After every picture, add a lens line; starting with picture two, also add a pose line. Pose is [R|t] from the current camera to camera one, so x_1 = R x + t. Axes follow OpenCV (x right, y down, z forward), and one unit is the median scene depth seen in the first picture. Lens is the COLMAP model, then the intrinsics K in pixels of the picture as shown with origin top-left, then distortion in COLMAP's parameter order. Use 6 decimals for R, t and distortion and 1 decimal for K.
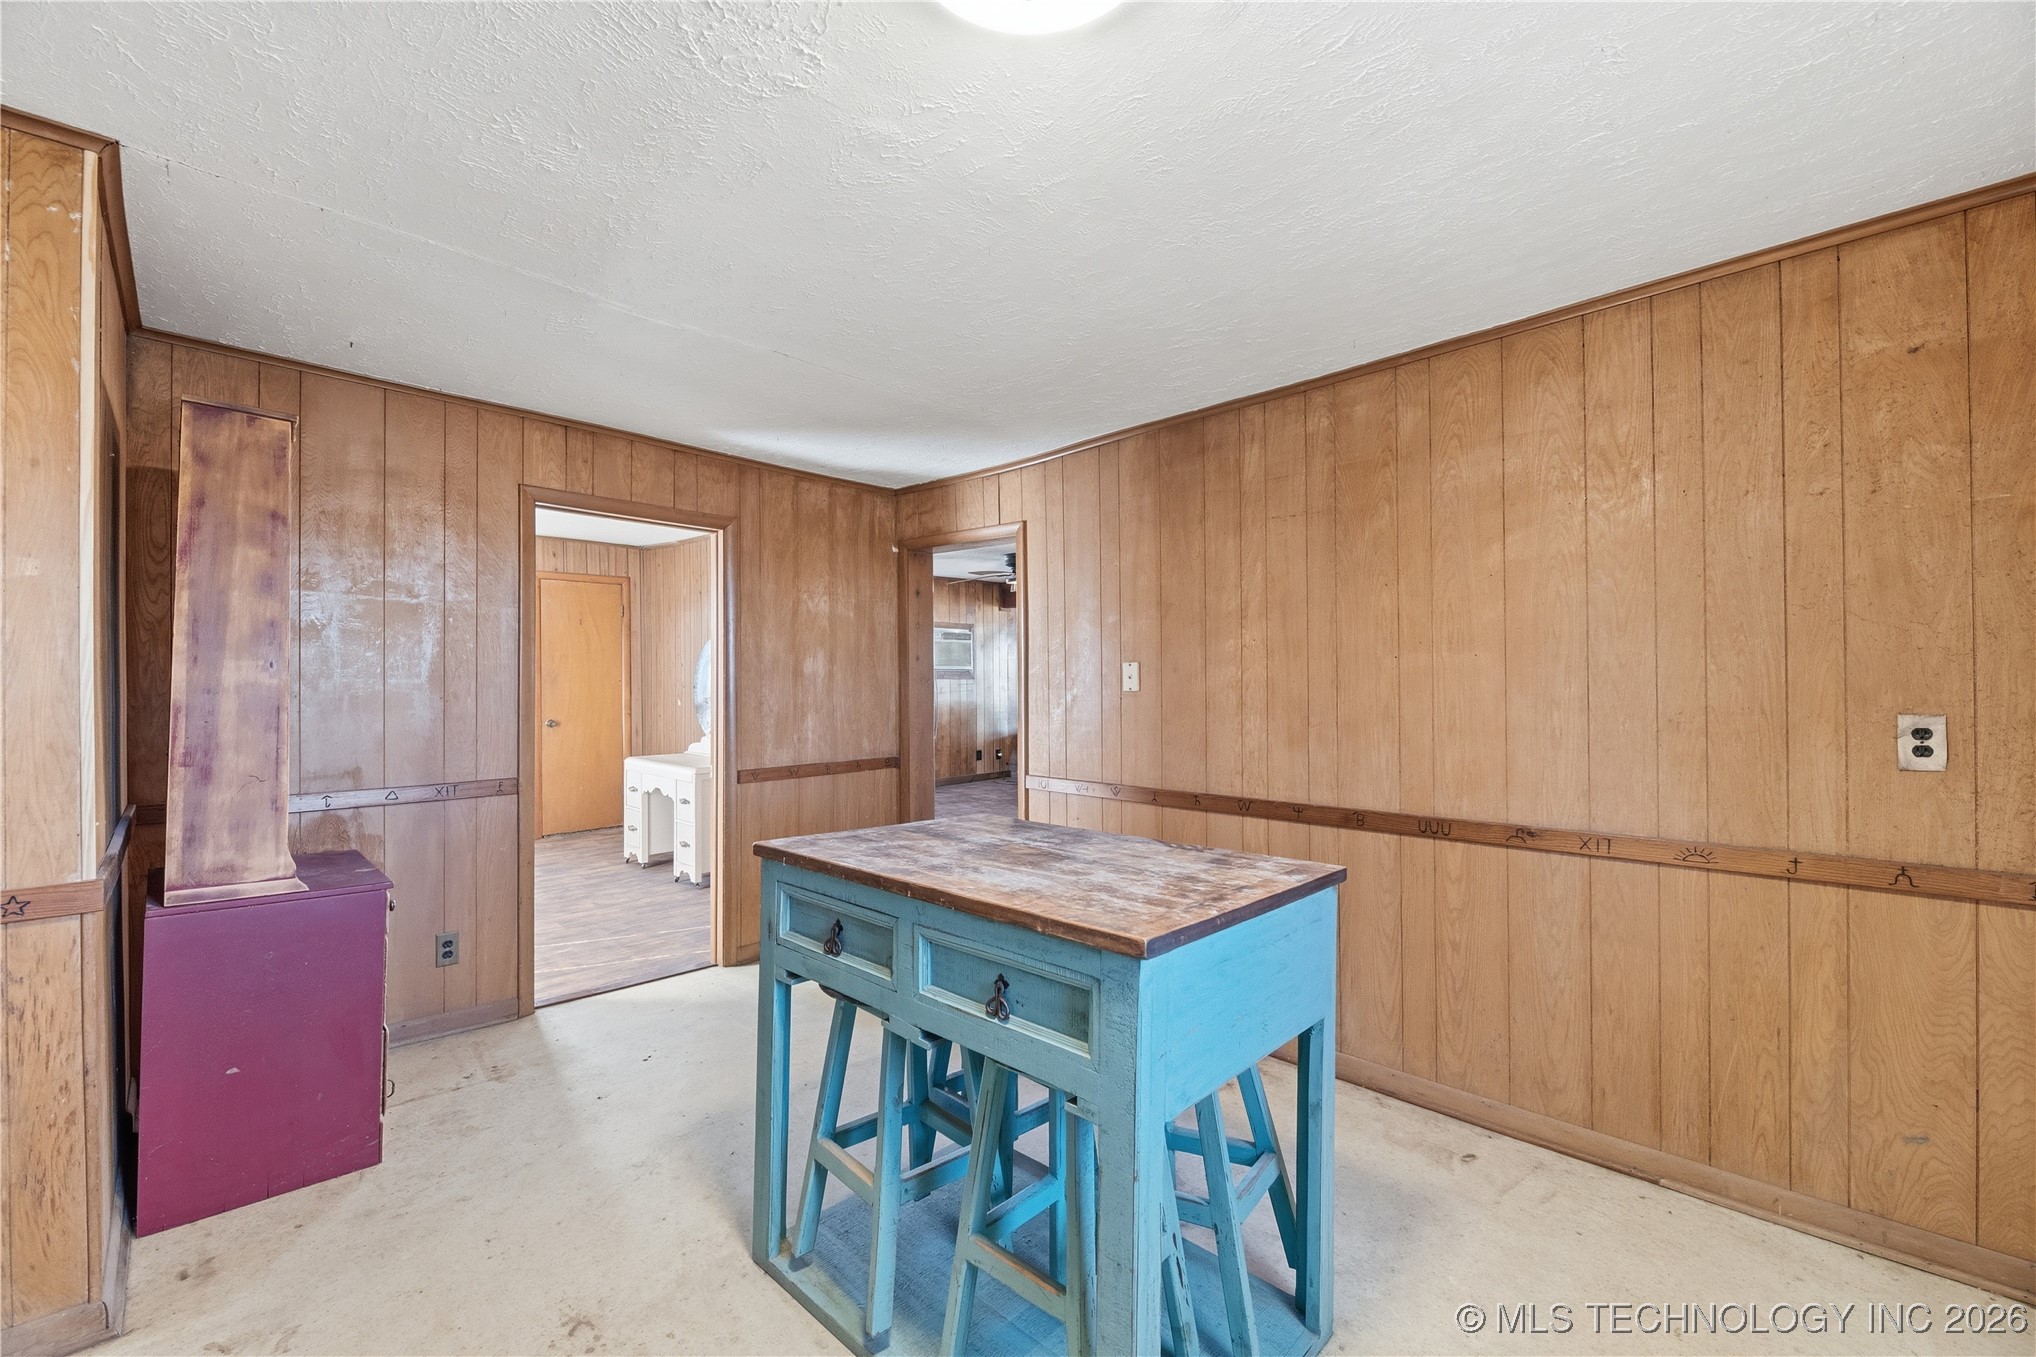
lens RADIAL K [[830.0, 0, 1018.0], [0, 830.0, 678.5], [0, 0, 1]] dist [-0.002812, -0.000759]
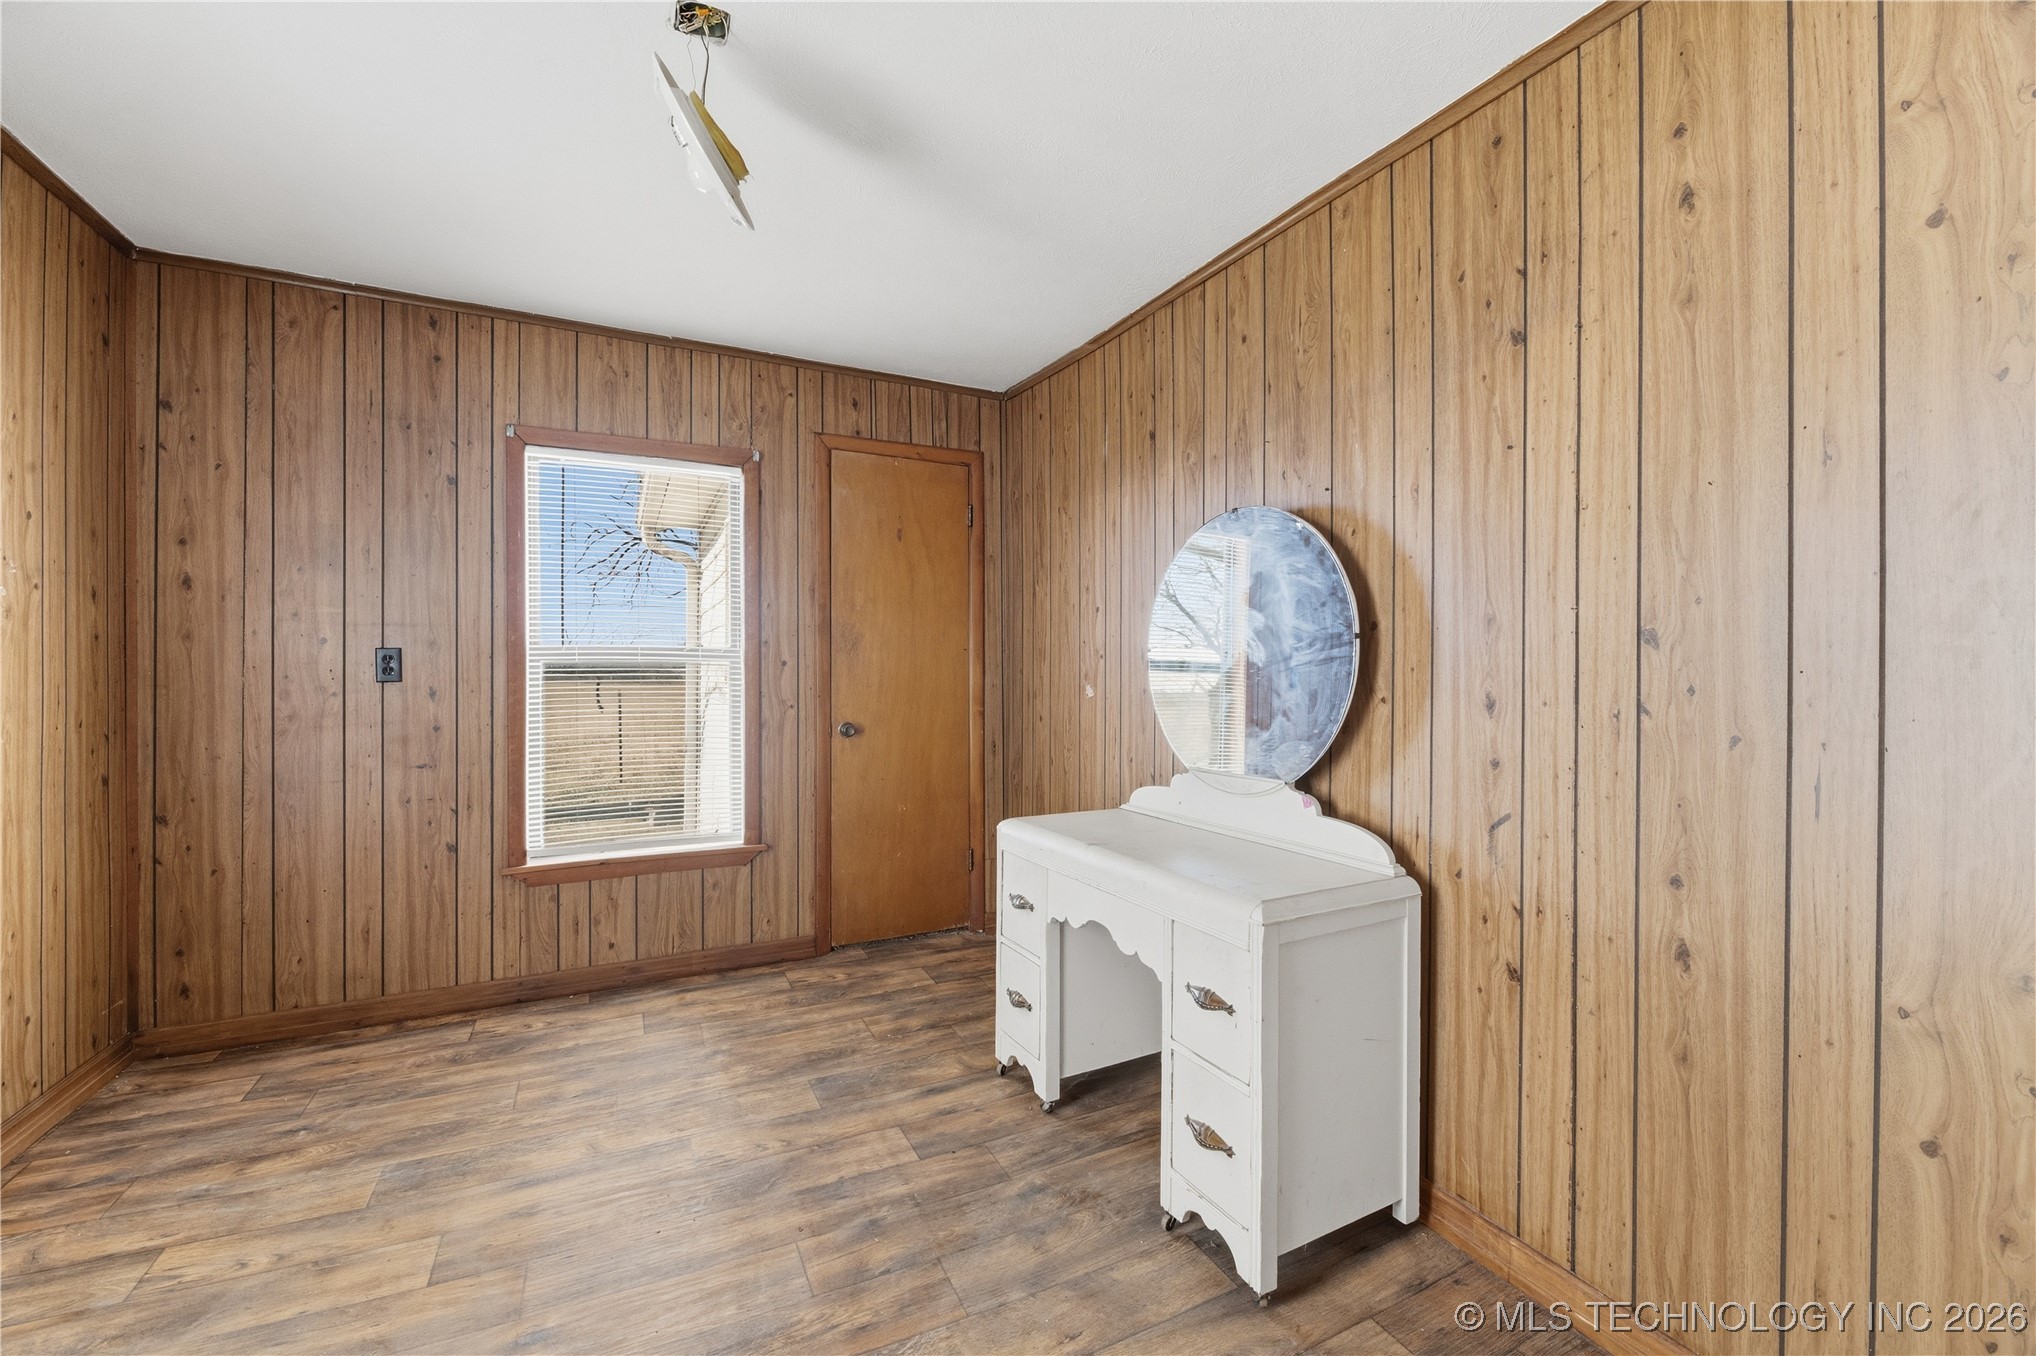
lens RADIAL K [[822.8, 0, 1015.4], [0, 822.8, 674.8], [0, 0, 1]] dist [-0.002362, -0.000322]
pose [[0.947440, 0.003039, -0.319919, -0.923700], [-0.004373, 0.999984, -0.003454, 0.064577], [0.319904, 0.004671, 0.947439, 1.687273]]
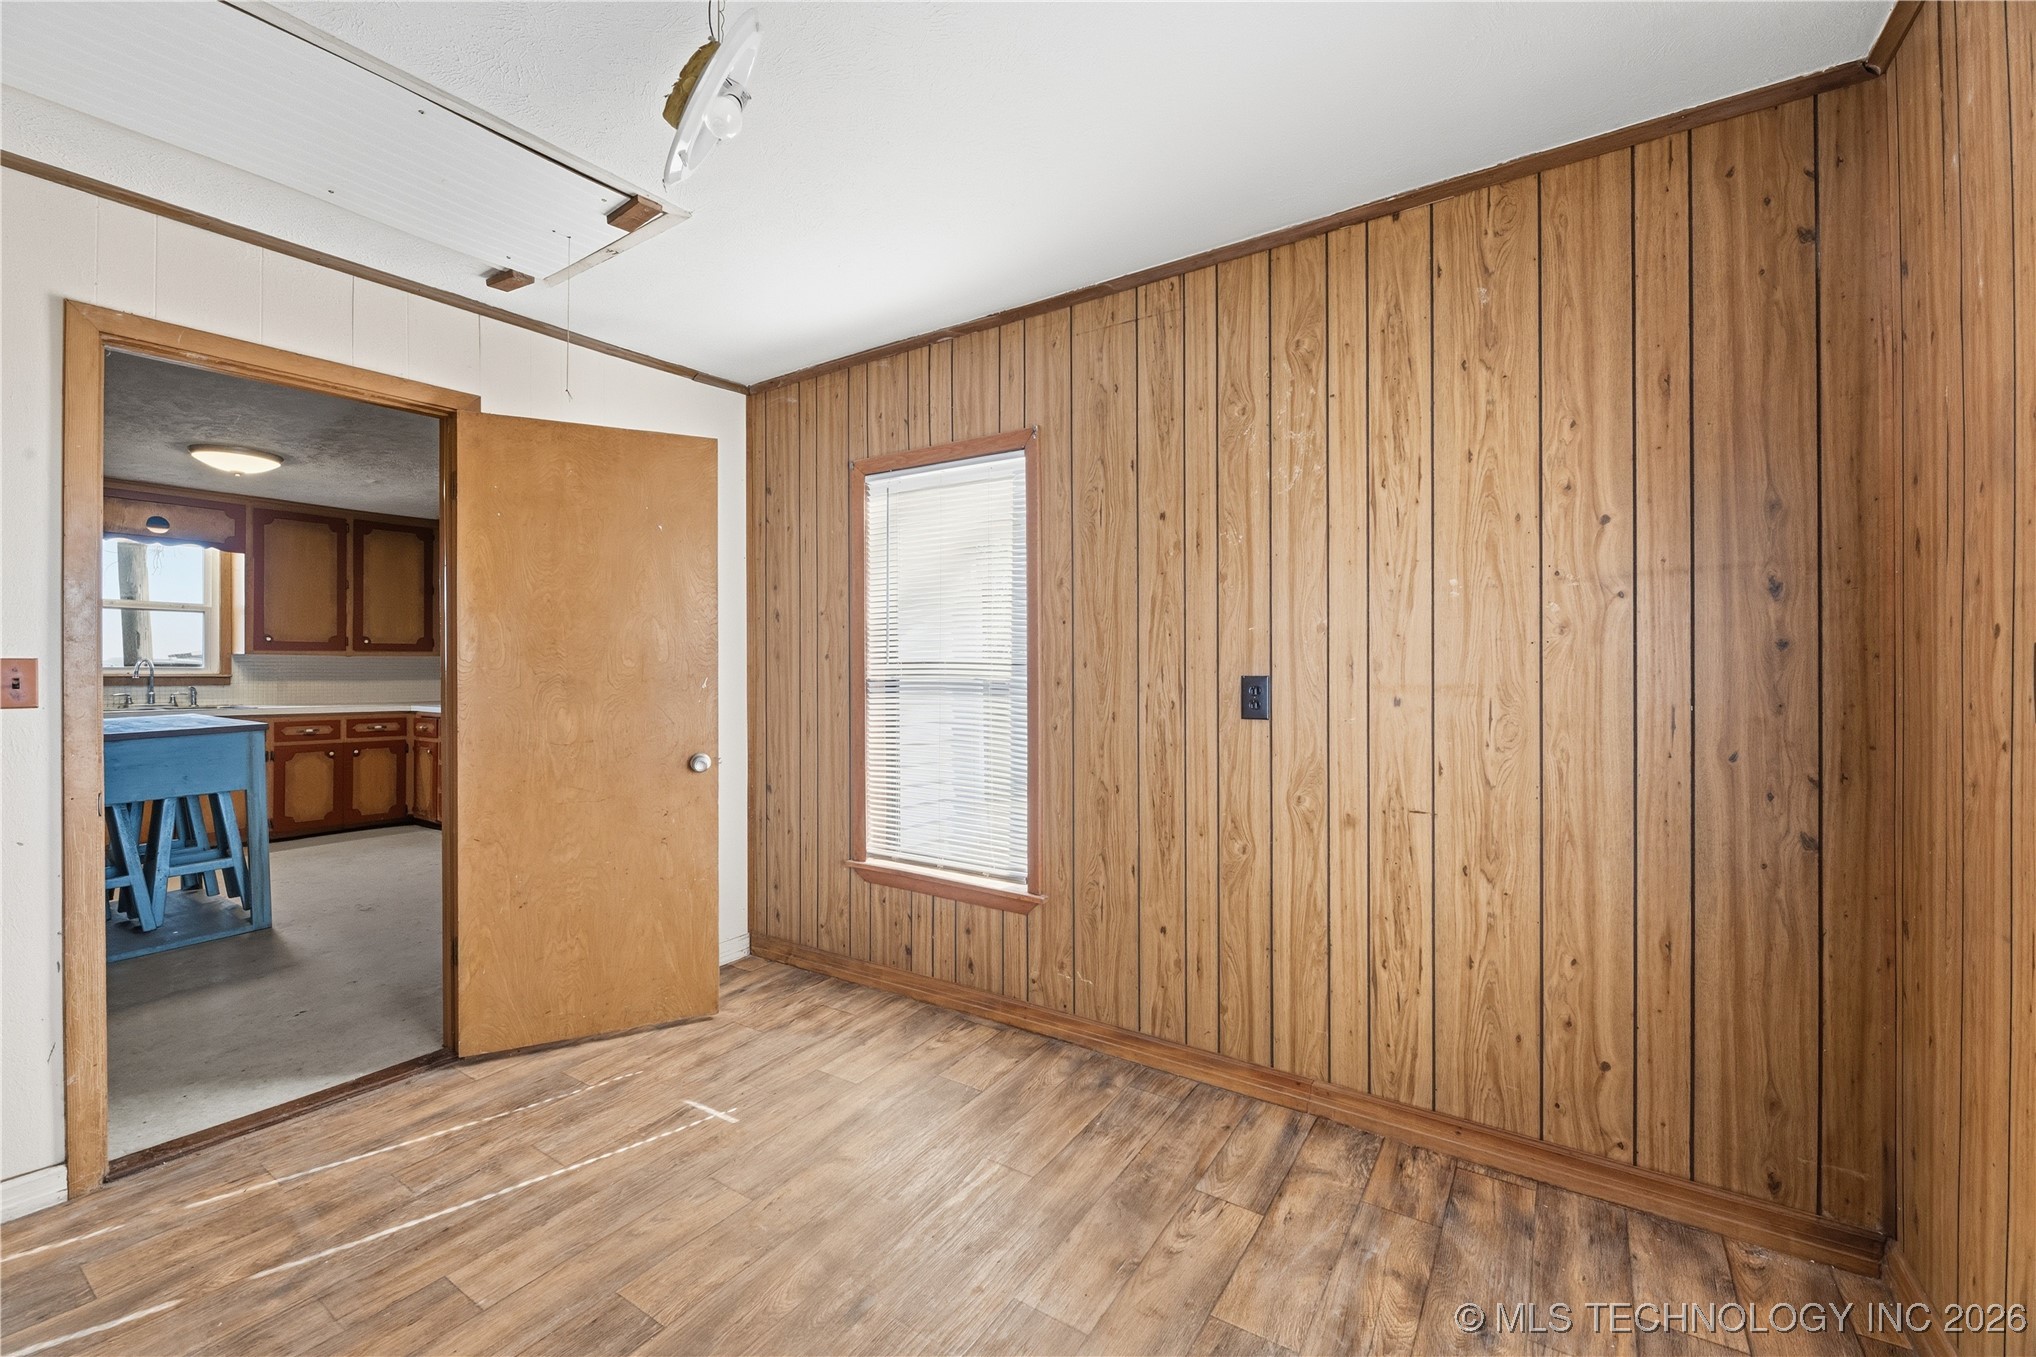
lens RADIAL K [[841.2, 0, 1011.5], [0, 841.2, 666.6], [0, 0, 1]] dist [-0.000166, -0.000111]
pose [[-0.982533, -0.001913, -0.186080, -1.523285], [-0.002582, 0.999991, 0.003354, 0.042292], [0.186072, 0.003776, -0.982529, 2.981302]]
